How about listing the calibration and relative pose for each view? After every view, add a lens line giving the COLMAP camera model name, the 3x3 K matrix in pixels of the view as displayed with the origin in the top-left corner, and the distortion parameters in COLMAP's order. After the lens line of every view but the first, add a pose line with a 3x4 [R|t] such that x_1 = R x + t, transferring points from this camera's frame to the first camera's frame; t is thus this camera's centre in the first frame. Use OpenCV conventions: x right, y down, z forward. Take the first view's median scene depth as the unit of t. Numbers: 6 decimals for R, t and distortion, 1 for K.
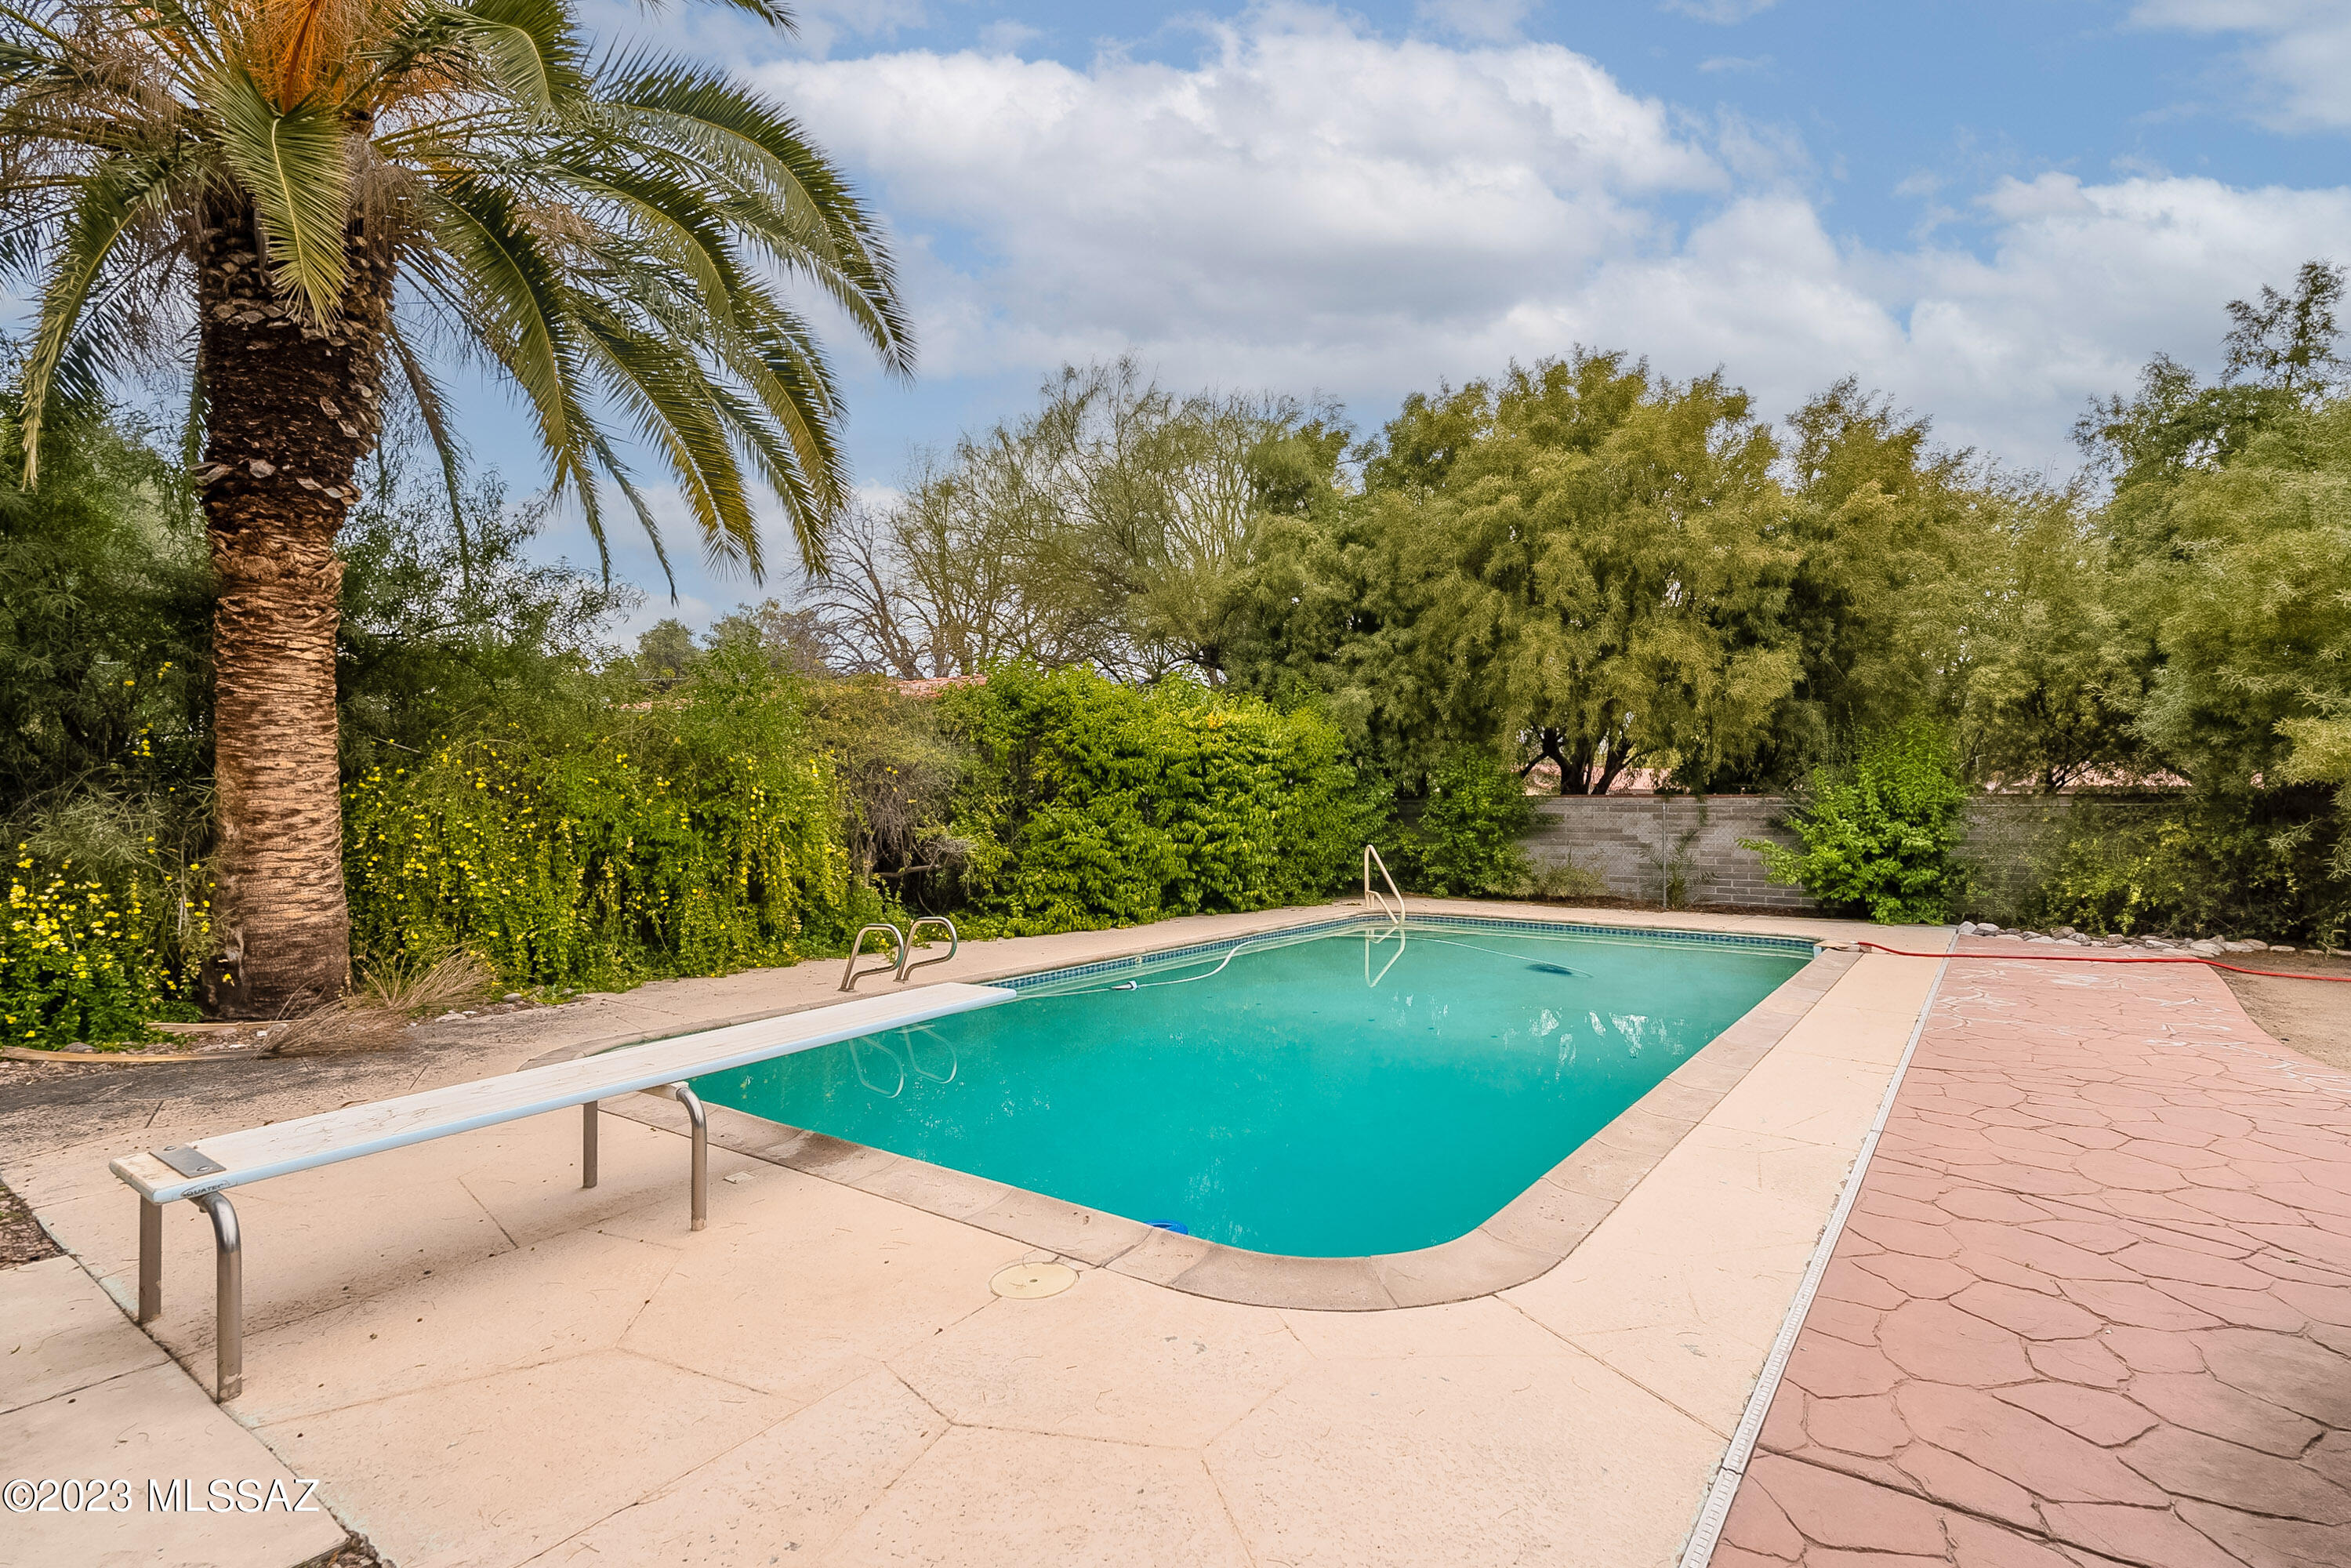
lens RADIAL K [[1161.2, 0, 1174.4], [0, 1161.2, 800.8], [0, 0, 1]] dist [-0.000291, 0.001323]
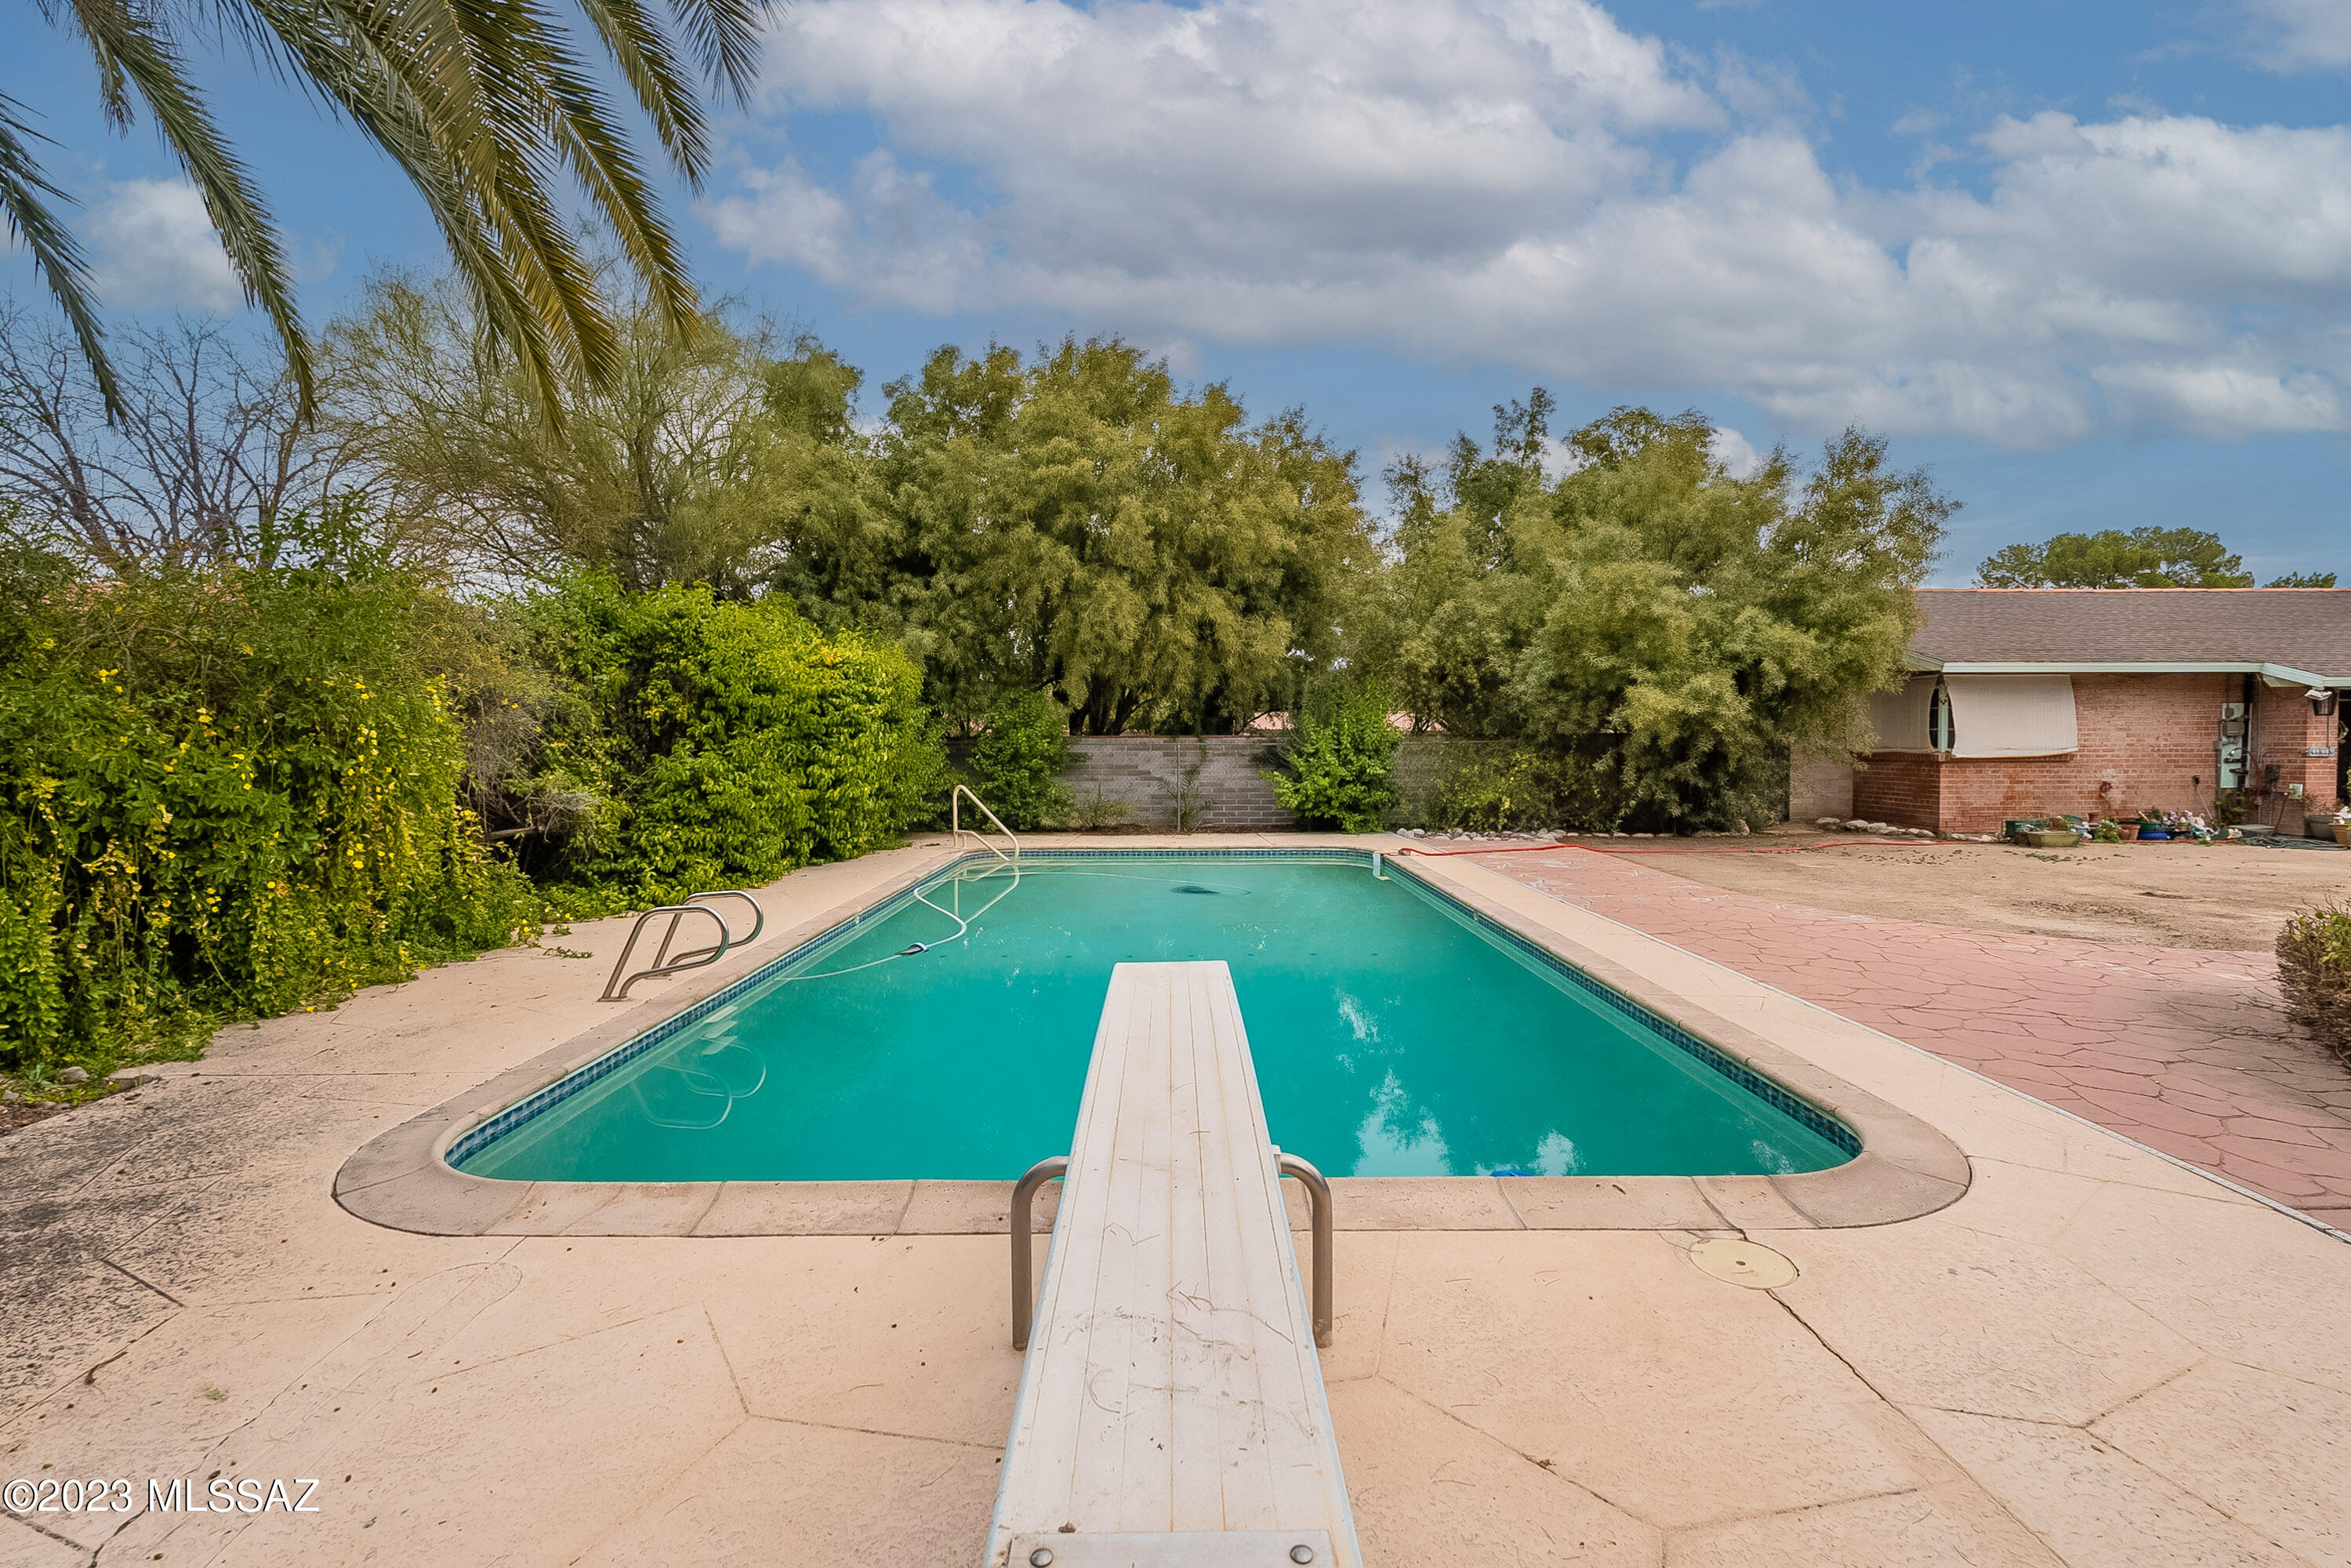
lens RADIAL K [[1055.5, 0, 1175.5], [0, 1055.5, 784.0], [0, 0, 1]] dist [-0.003364, -0.000185]
pose [[0.801402, -0.028857, 0.597430, -0.247486], [0.005457, 0.999147, 0.040940, 0.000012], [-0.598101, -0.029549, 0.800876, 0.157661]]
